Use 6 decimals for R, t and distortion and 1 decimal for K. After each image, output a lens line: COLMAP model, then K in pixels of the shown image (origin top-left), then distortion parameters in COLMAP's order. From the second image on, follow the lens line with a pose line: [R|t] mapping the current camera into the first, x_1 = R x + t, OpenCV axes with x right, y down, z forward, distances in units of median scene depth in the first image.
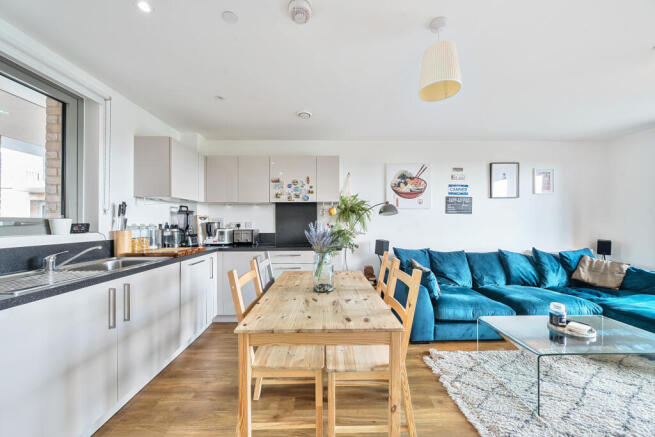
lens RADIAL K [[225.3, 0, 326.9], [0, 225.3, 220.5], [0, 0, 1]] dist [-0.001237, -0.000288]
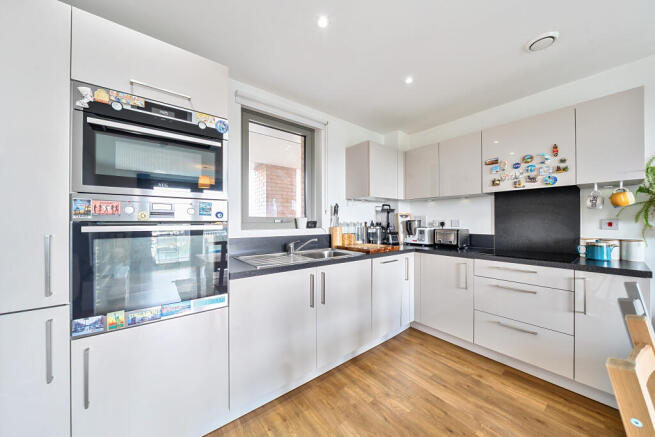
lens RADIAL K [[225.3, 0, 326.9], [0, 225.3, 220.5], [0, 0, 1]] dist [-0.001237, -0.000288]
pose [[0.599215, -0.000507, -0.800588, 0.036624], [0.006996, 0.999965, 0.004603, 0.002368], [0.800558, -0.008359, 0.599198, 0.170337]]
